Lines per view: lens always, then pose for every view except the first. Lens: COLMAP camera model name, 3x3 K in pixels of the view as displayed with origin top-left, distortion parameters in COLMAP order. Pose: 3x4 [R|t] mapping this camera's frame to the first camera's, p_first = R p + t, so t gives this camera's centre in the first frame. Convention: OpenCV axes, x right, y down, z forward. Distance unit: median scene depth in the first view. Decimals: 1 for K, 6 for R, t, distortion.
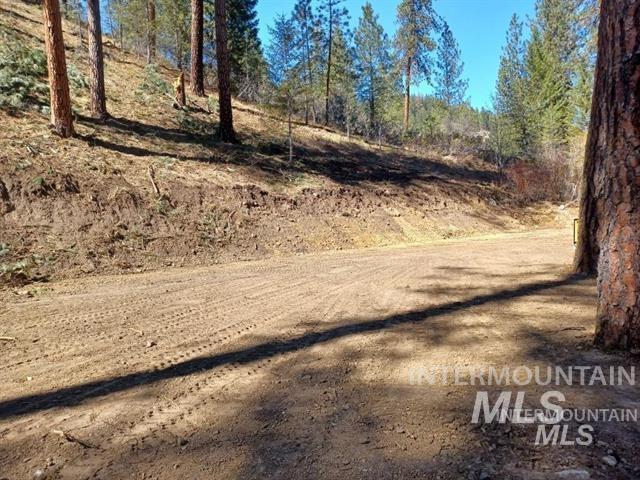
lens RADIAL K [[457.4, 0, 320.0], [0, 457.4, 241.7], [0, 0, 1]] dist [0.011127, 0.002876]
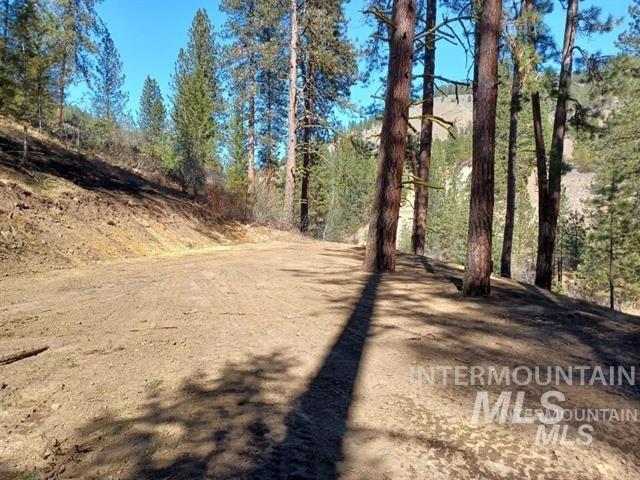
lens RADIAL K [[457.4, 0, 321.2], [0, 457.4, 239.7], [0, 0, 1]] dist [0.011127, 0.002876]
pose [[0.699706, 0.035966, 0.713525, -0.222376], [-0.013630, 0.999222, -0.037001, 0.004965], [-0.714301, 0.016164, 0.699652, -0.017755]]
